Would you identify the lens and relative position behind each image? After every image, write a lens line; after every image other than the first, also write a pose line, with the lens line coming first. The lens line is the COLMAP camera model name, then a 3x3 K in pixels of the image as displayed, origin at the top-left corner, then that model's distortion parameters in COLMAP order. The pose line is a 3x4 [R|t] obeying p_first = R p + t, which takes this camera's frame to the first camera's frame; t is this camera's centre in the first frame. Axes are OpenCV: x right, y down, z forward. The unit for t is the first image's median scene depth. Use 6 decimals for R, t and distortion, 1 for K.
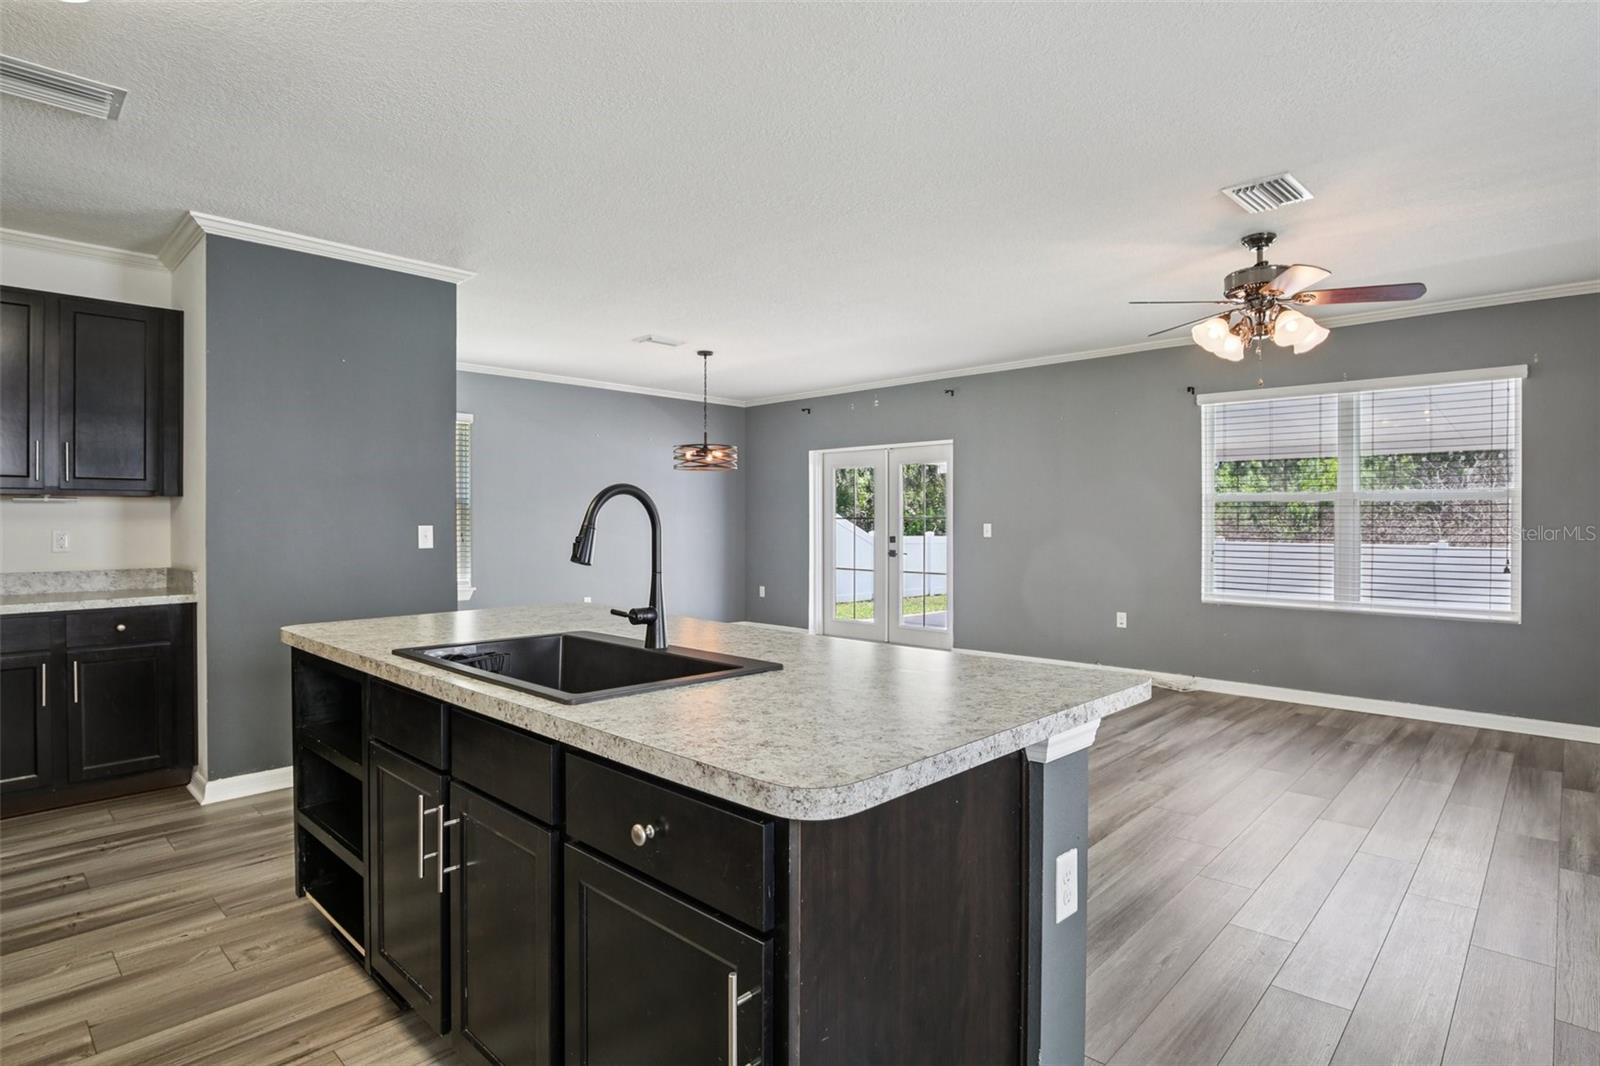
lens RADIAL K [[811.9, 0, 803.0], [0, 811.9, 529.0], [0, 0, 1]] dist [-0.019943, 0.001588]
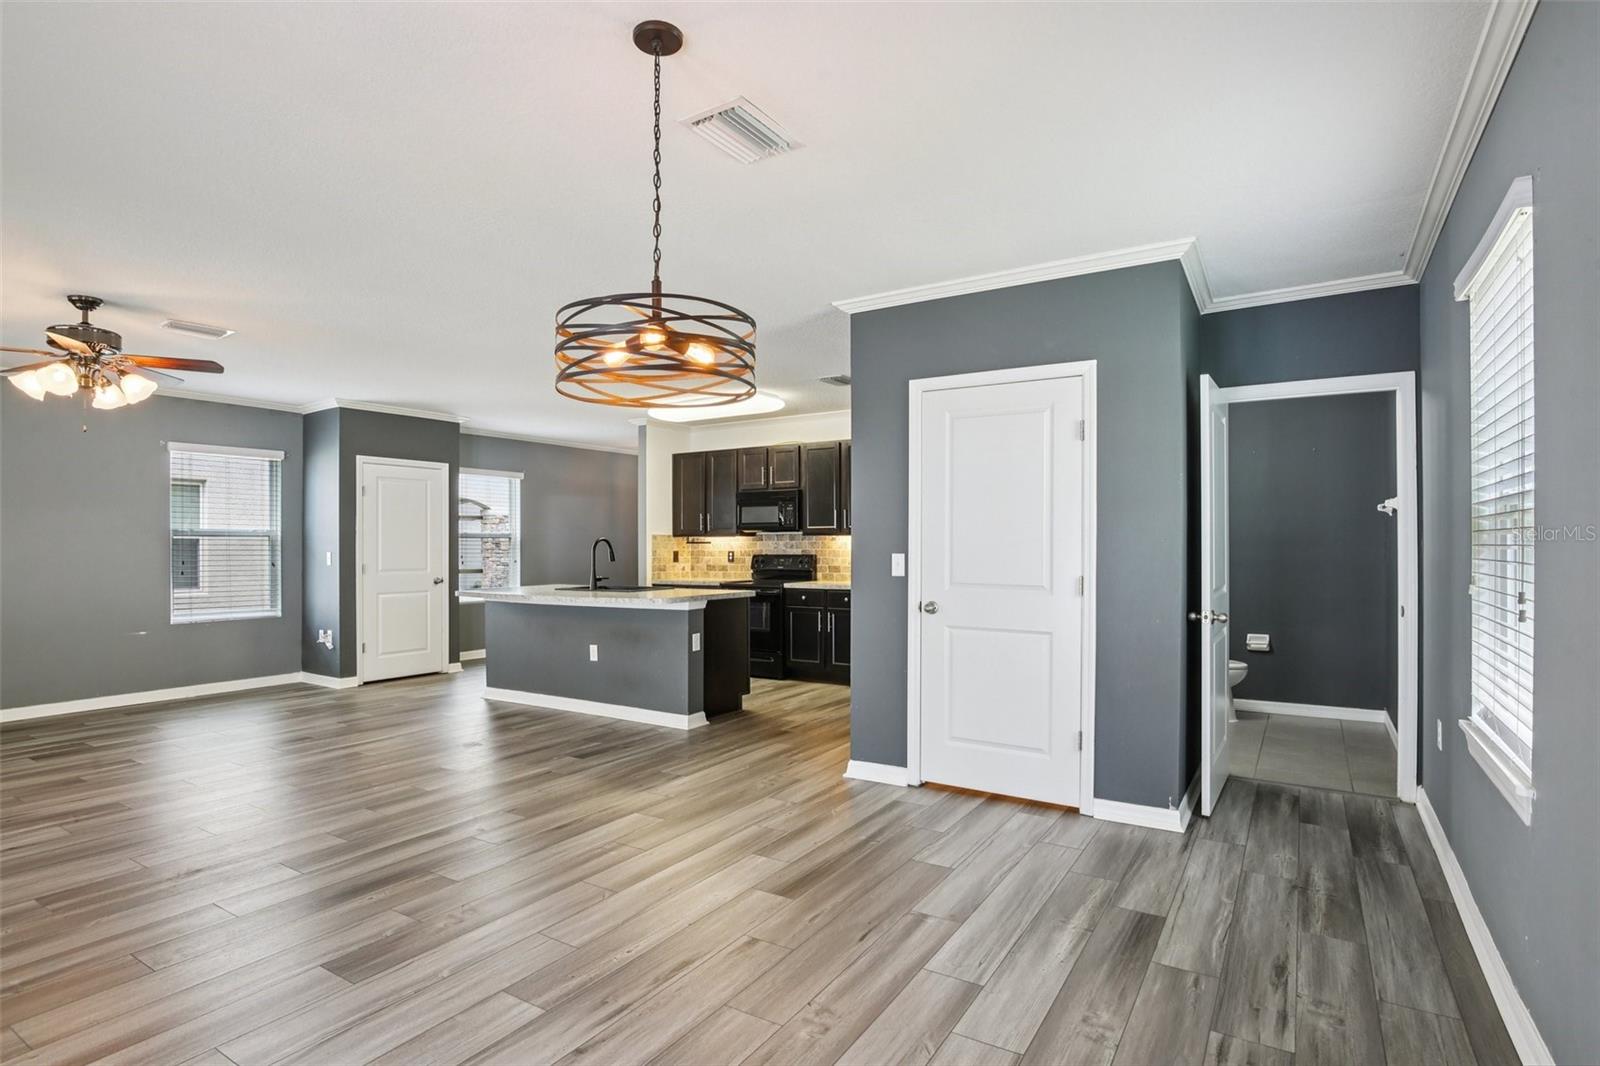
lens RADIAL K [[811.9, 0, 780.1], [0, 811.9, 547.6], [0, 0, 1]] dist [-0.019943, 0.001588]
pose [[-0.985947, 0.004233, -0.167003, -0.157988], [0.002207, 0.999922, 0.012314, -0.020735], [0.167042, 0.011773, -0.985880, 1.751772]]
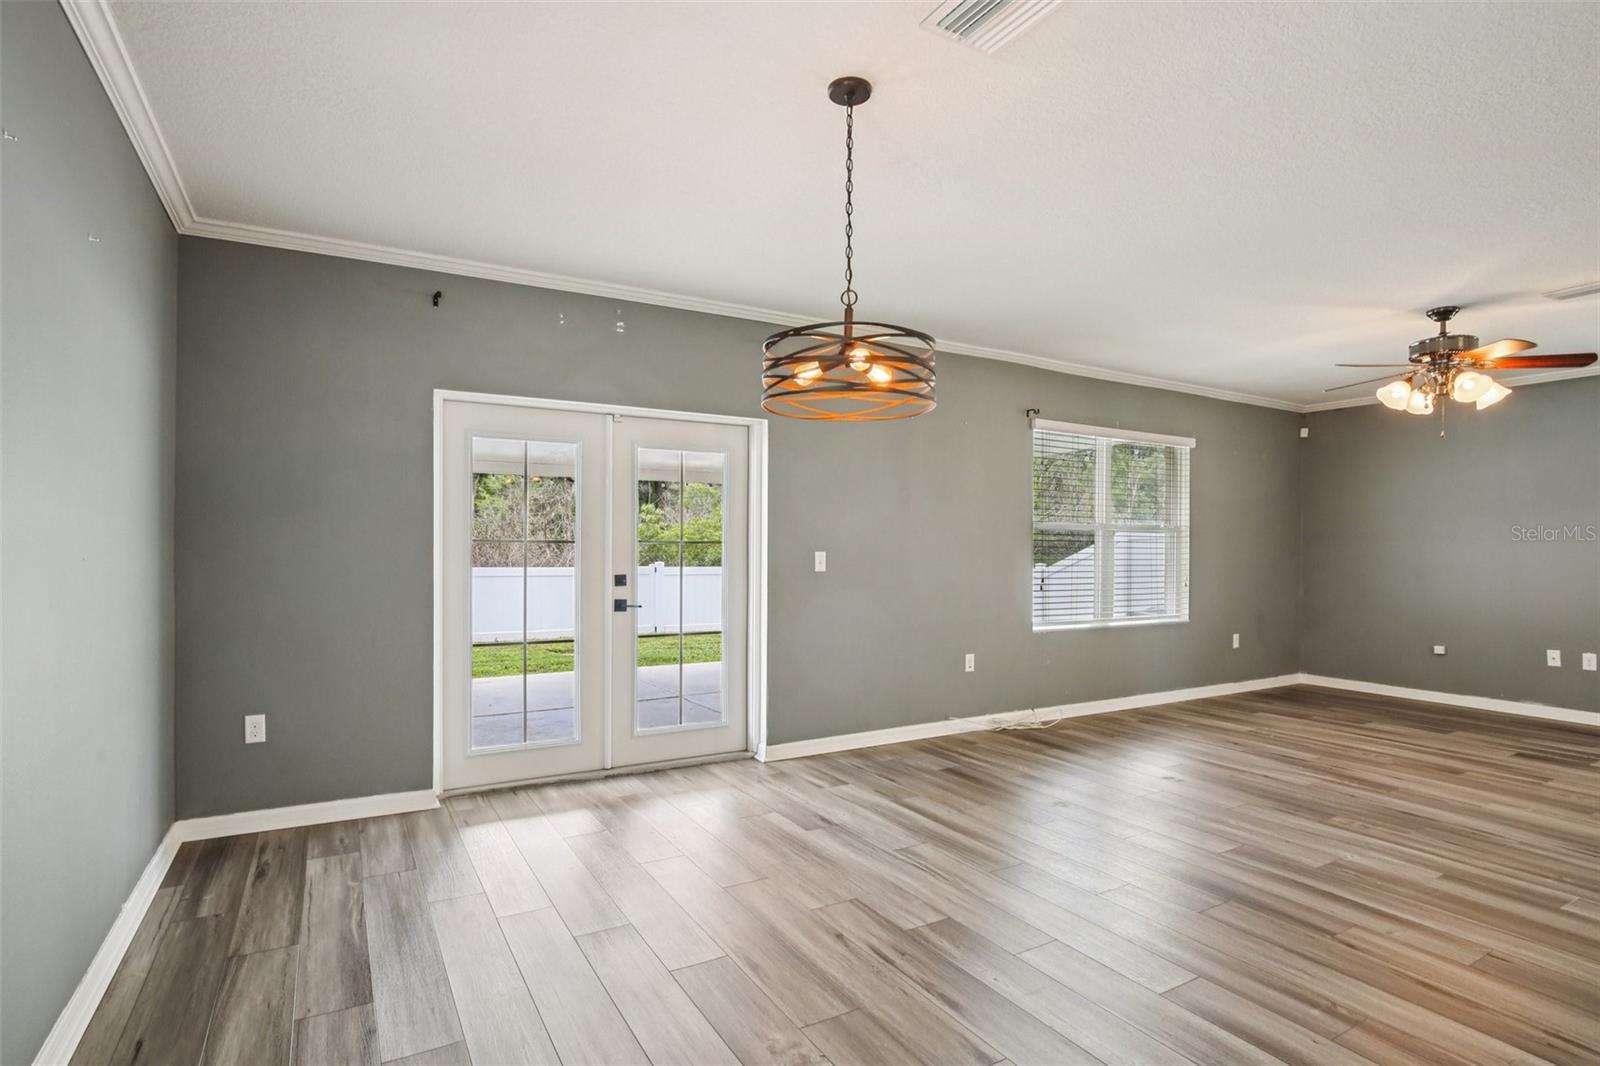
lens RADIAL K [[811.9, 0, 809.3], [0, 811.9, 543.9], [0, 0, 1]] dist [-0.019943, 0.001588]
pose [[0.271857, 0.003711, 0.962331, -0.628965], [0.001698, 0.999989, -0.004336, -0.013675], [-0.962336, 0.002813, 0.271848, 1.219618]]
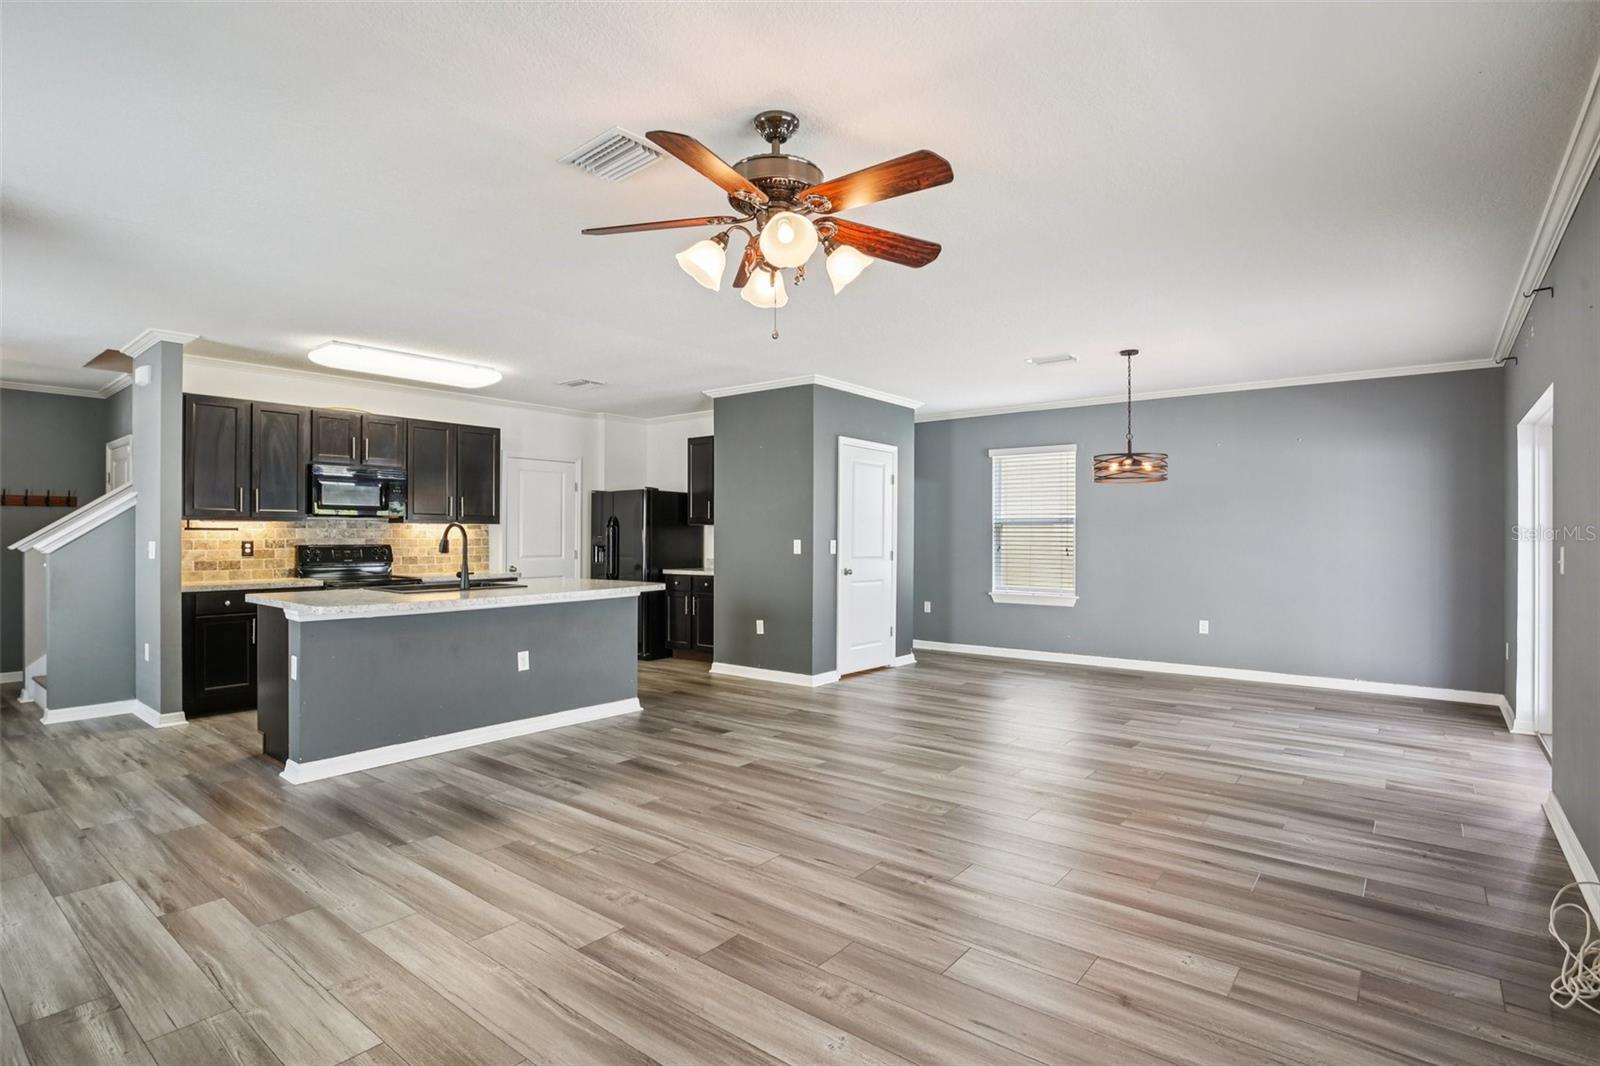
lens RADIAL K [[811.9, 0, 791.6], [0, 811.9, 527.9], [0, 0, 1]] dist [-0.019943, 0.001588]
pose [[0.074539, -0.008108, -0.997185, 0.974664], [-0.012386, 0.999882, -0.009055, -0.011337], [0.997141, 0.013026, 0.074430, 0.749430]]
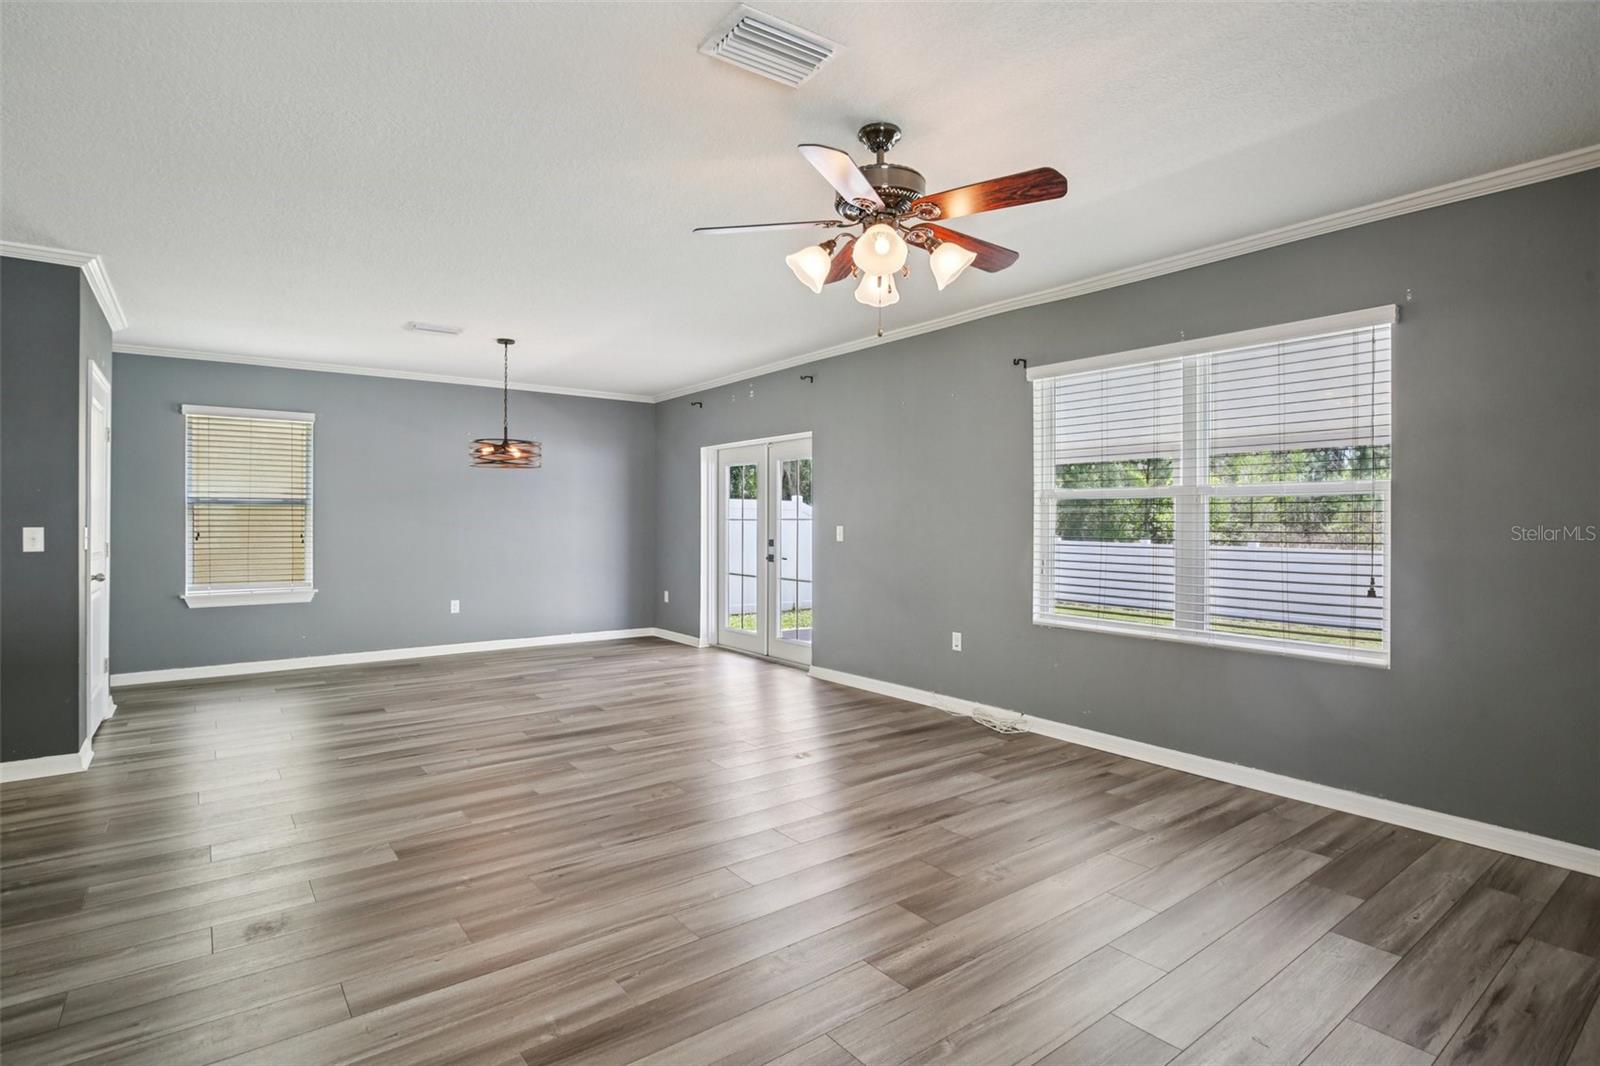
lens RADIAL K [[811.9, 0, 801.6], [0, 811.9, 506.3], [0, 0, 1]] dist [-0.019943, 0.001588]
pose [[0.988155, -0.001801, -0.153449, 0.467656], [-0.002364, 0.999634, -0.026953, -0.005232], [0.153442, 0.026996, 0.987789, 0.200181]]
